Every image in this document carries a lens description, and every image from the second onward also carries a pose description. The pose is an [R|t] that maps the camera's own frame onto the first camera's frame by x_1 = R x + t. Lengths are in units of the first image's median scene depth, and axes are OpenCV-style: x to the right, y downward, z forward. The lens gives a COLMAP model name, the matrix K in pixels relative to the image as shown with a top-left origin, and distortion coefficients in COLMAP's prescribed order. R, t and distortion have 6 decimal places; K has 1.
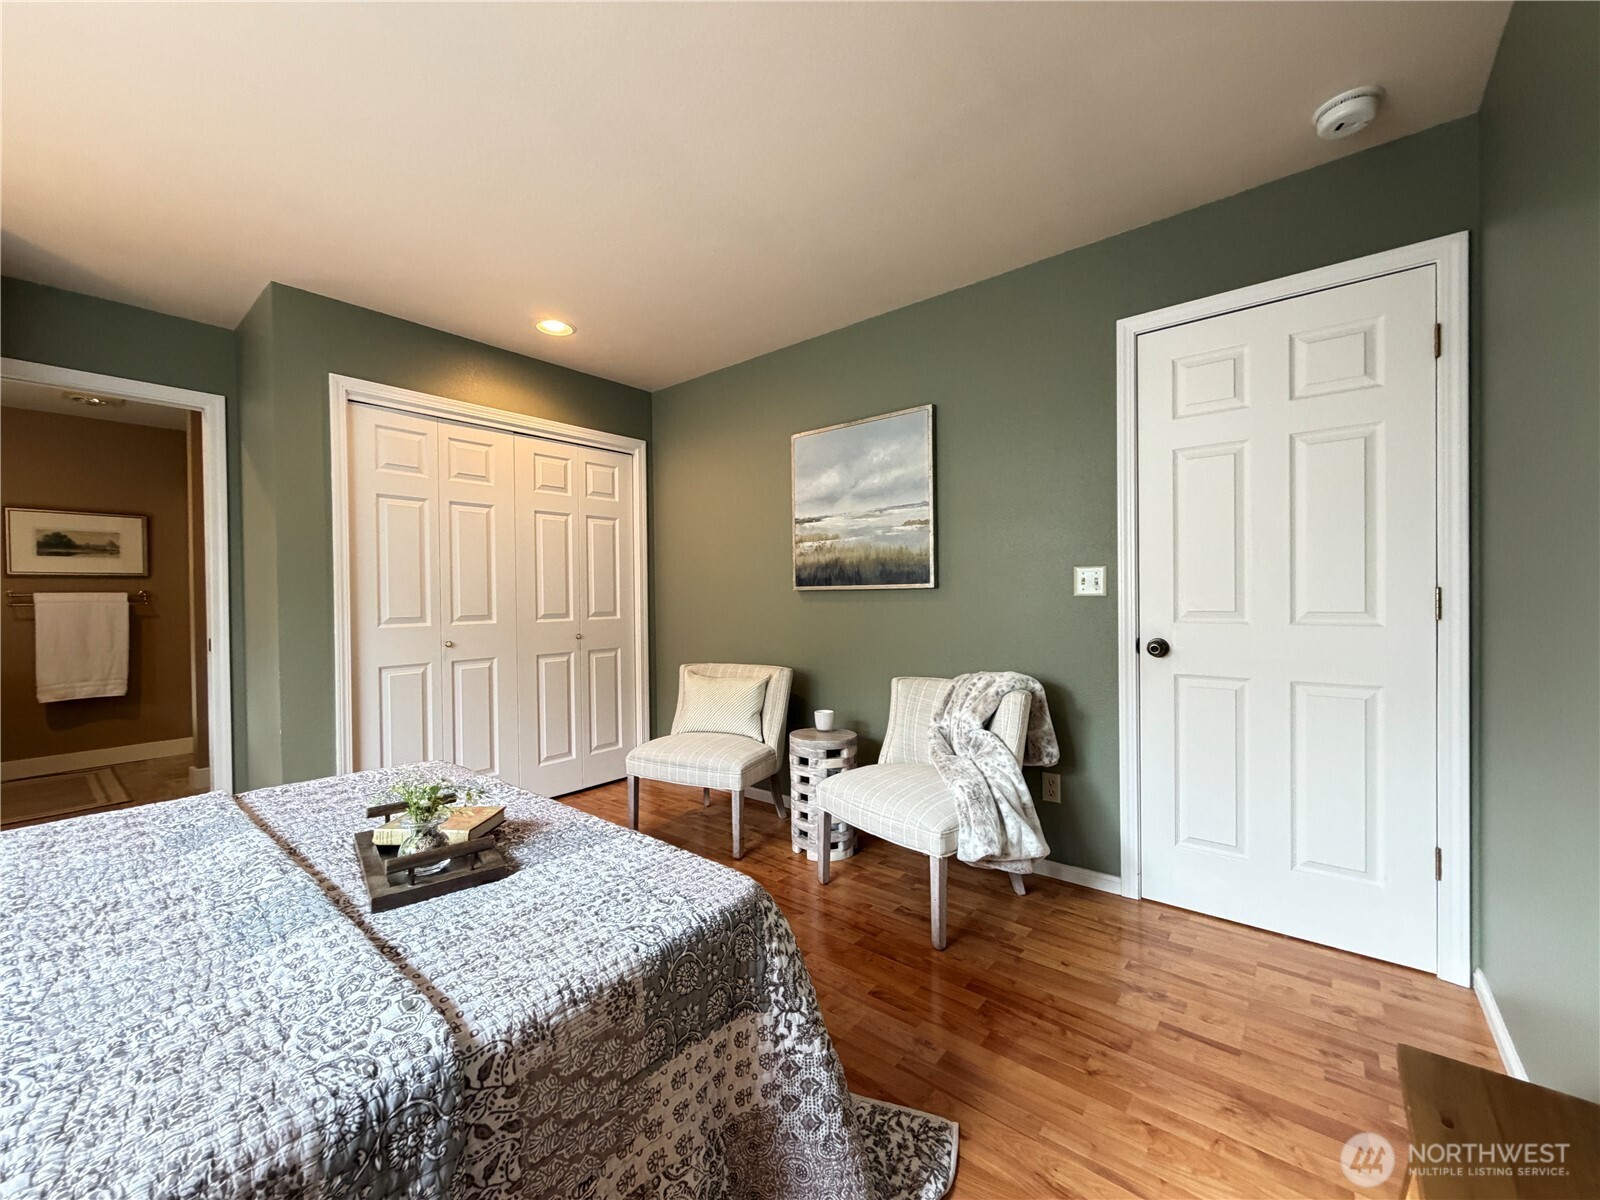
lens RADIAL K [[638.9, 0, 794.6], [0, 638.9, 601.8], [0, 0, 1]] dist [0.000478, 0.000253]
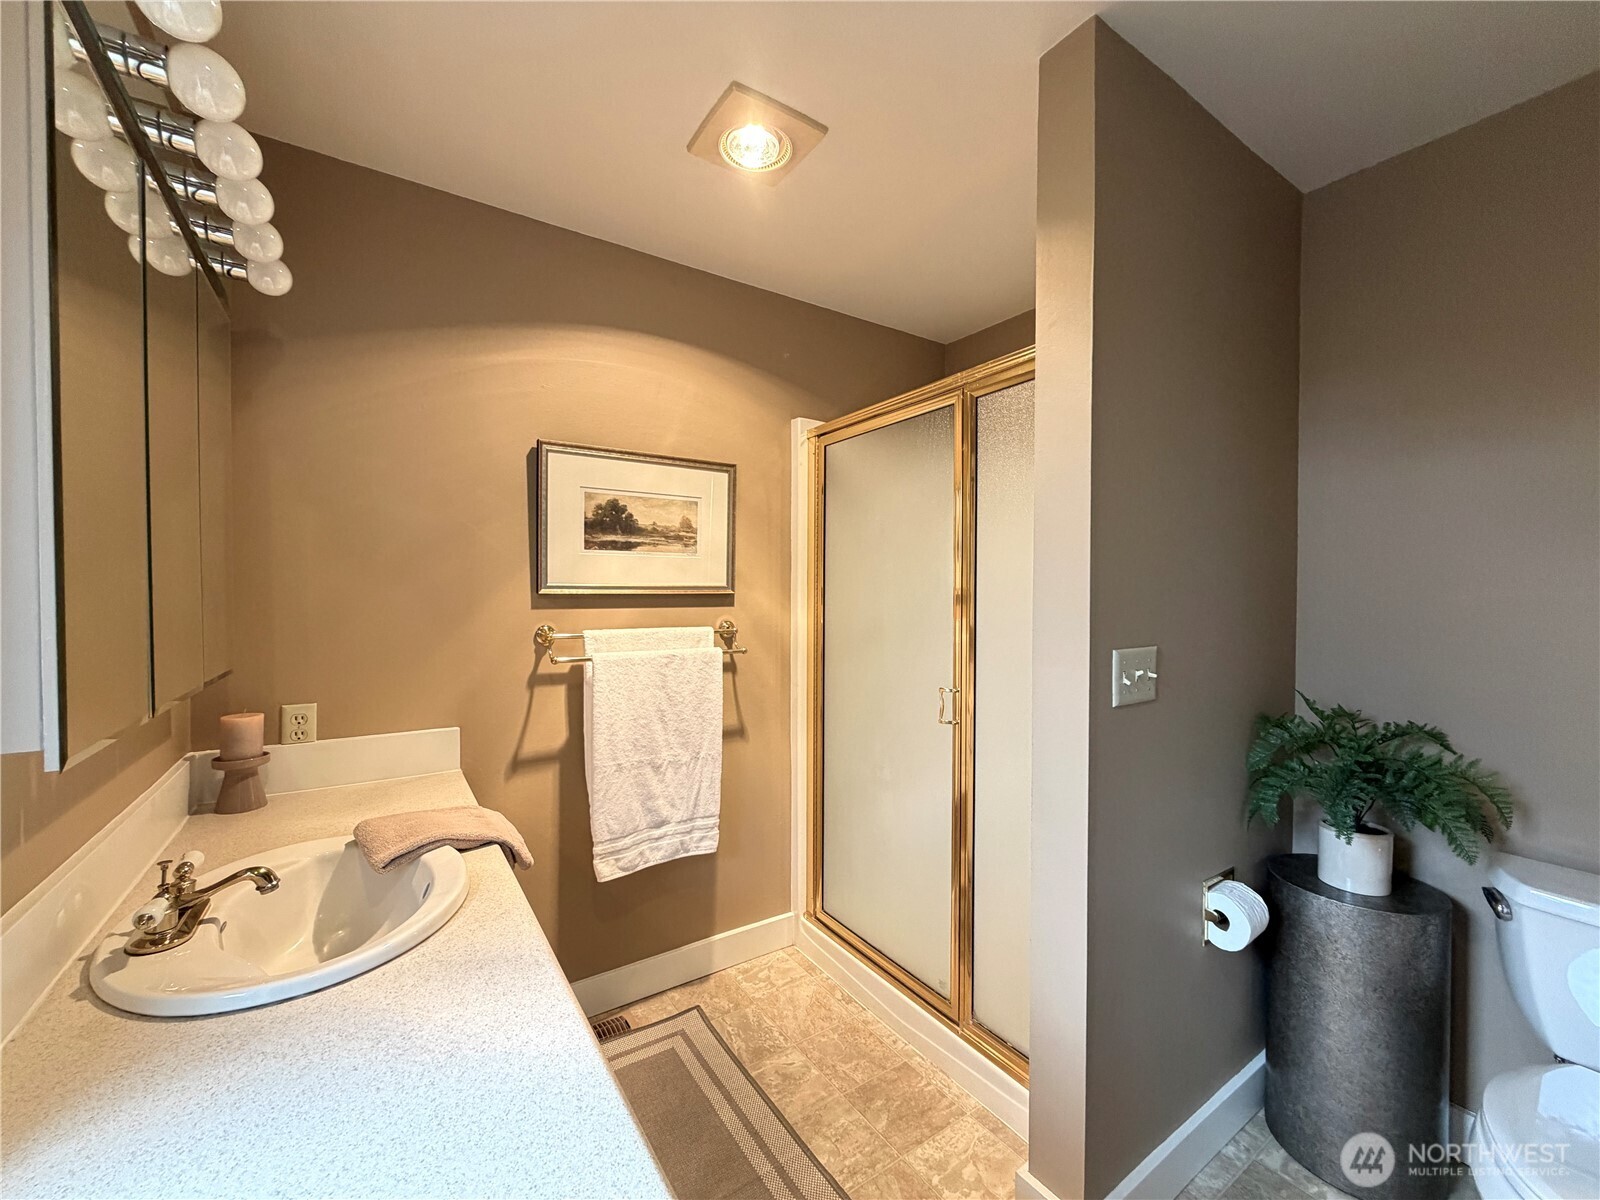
lens RADIAL K [[641.4, 0, 795.3], [0, 641.4, 601.1], [0, 0, 1]] dist [-0.000071, 0.000310]
pose [[0.957100, 0.019859, -0.289075, -0.864115], [-0.017811, 0.999794, 0.009712, -0.040127], [0.289208, -0.004147, 0.957257, 0.573414]]
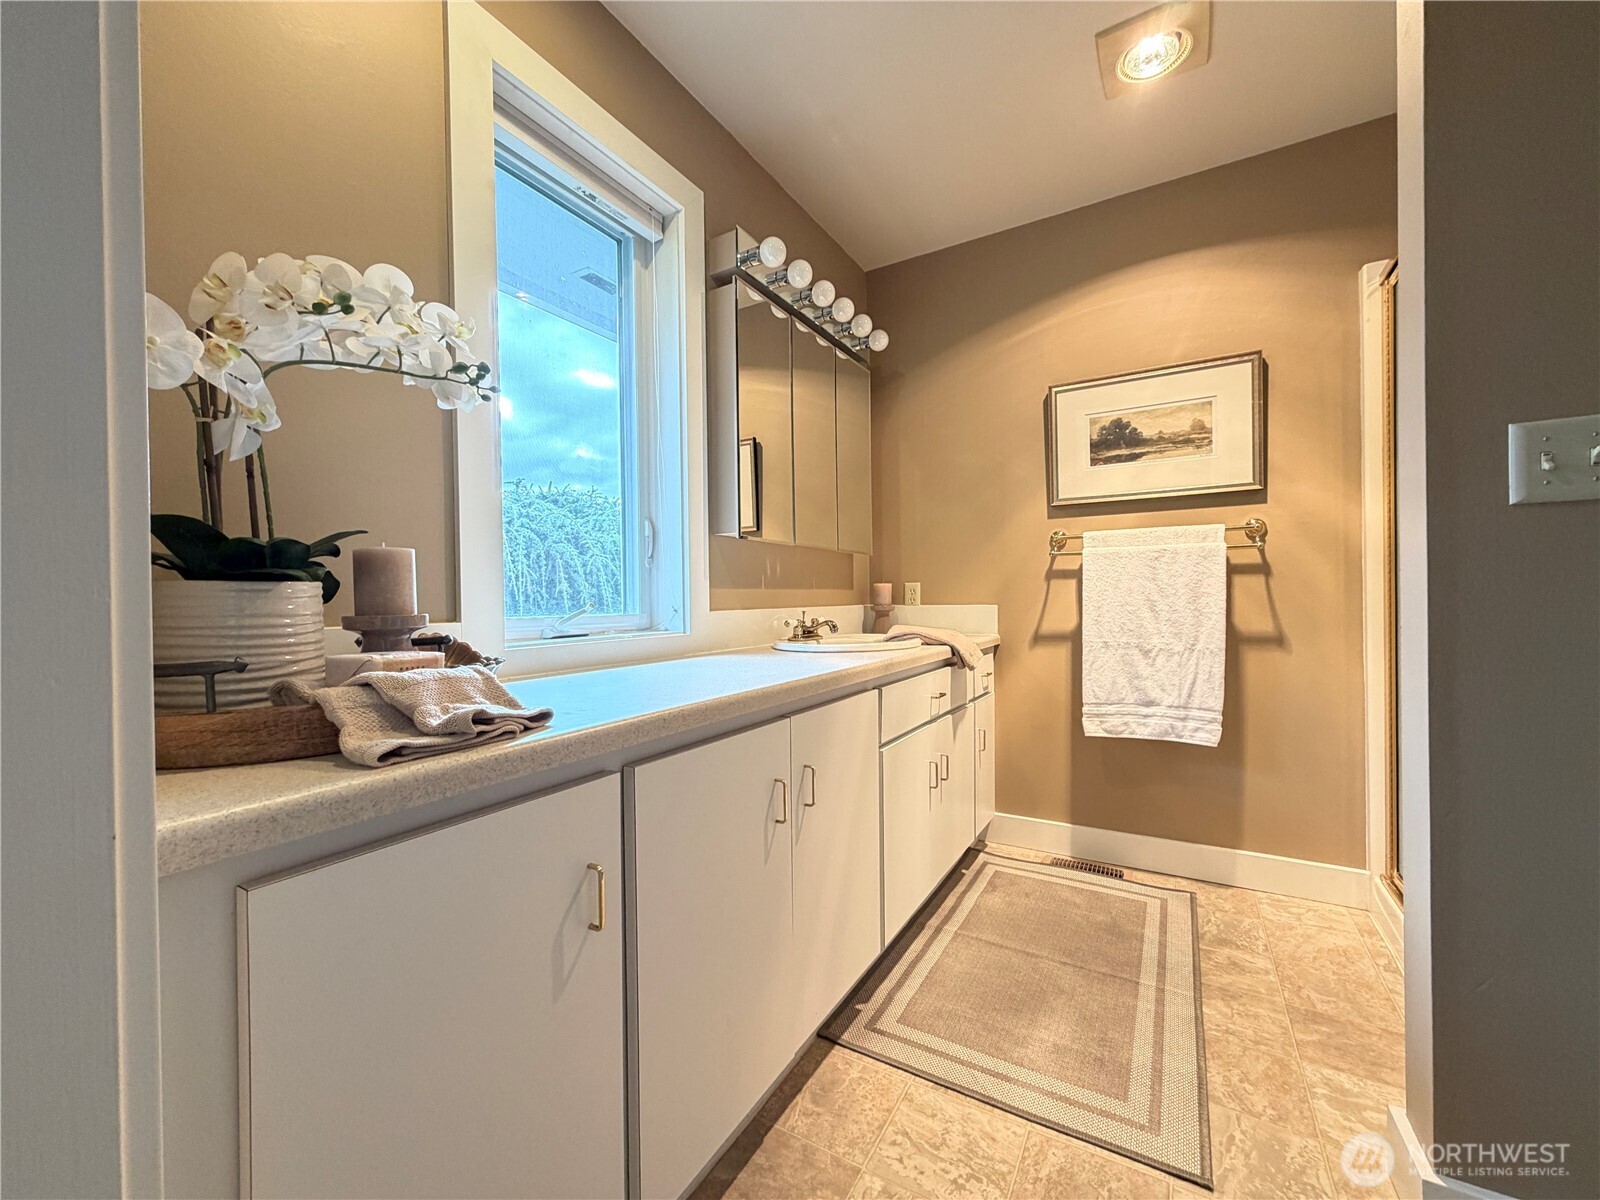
lens RADIAL K [[638.9, 0, 794.6], [0, 638.9, 601.8], [0, 0, 1]] dist [0.000478, 0.000253]
pose [[0.152304, 0.015331, -0.988215, -0.643882], [0.001019, 0.999877, 0.015669, 0.035018], [0.988333, -0.003393, 0.152269, 0.632648]]
